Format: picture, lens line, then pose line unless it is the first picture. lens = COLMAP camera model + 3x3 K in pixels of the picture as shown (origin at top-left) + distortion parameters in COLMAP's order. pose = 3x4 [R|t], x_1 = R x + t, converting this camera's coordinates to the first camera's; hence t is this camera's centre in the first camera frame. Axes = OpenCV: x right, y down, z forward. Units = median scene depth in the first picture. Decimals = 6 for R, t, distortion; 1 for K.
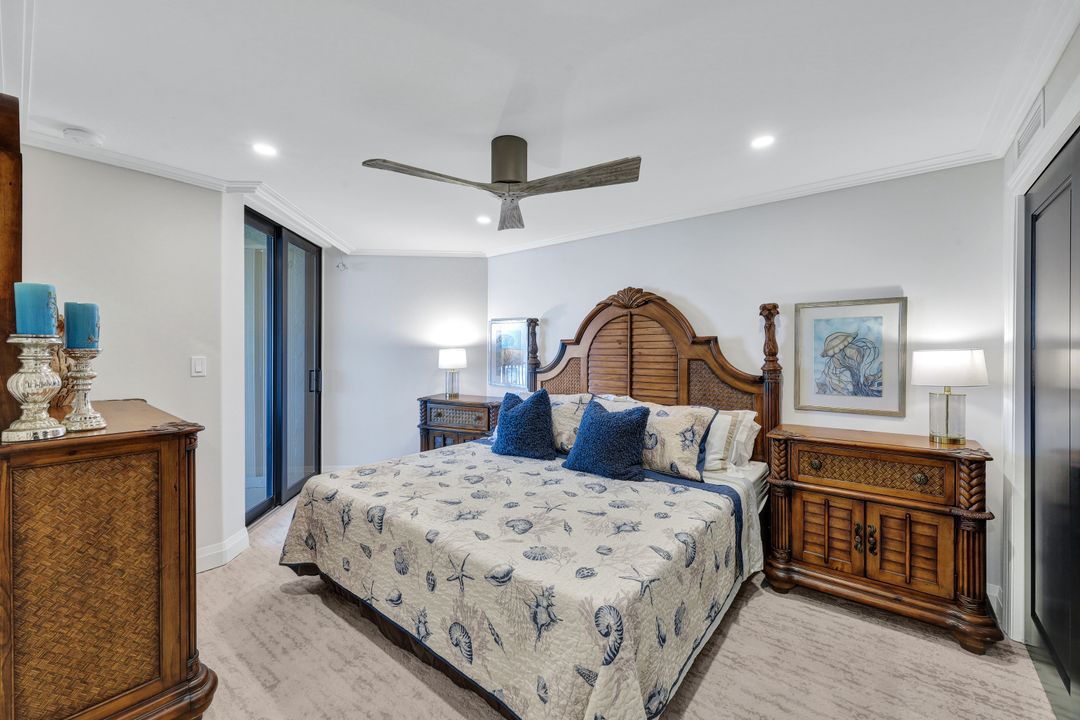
lens RADIAL K [[437.6, 0, 546.1], [0, 437.6, 346.7], [0, 0, 1]] dist [-0.012174, 0.000038]
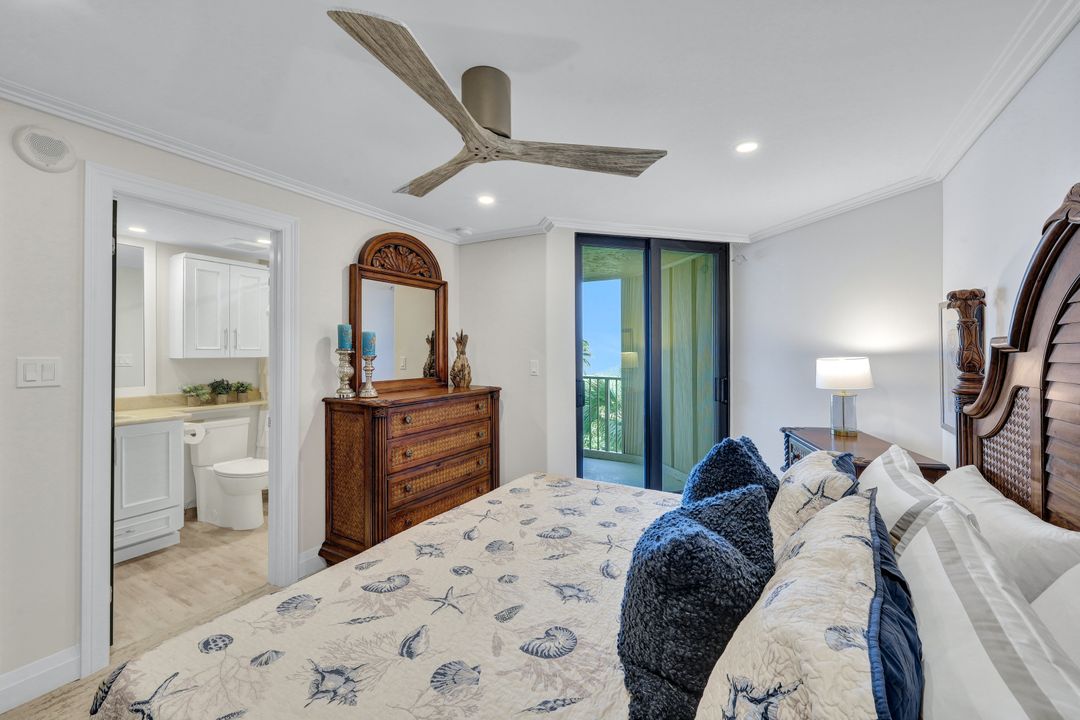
lens RADIAL K [[437.6, 0, 546.1], [0, 437.6, 346.7], [0, 0, 1]] dist [-0.012174, 0.000038]
pose [[0.160622, -0.010049, -0.986965, 0.630918], [-0.002318, 0.999942, -0.010559, -0.006581], [0.987013, 0.003984, 0.160590, 0.958194]]
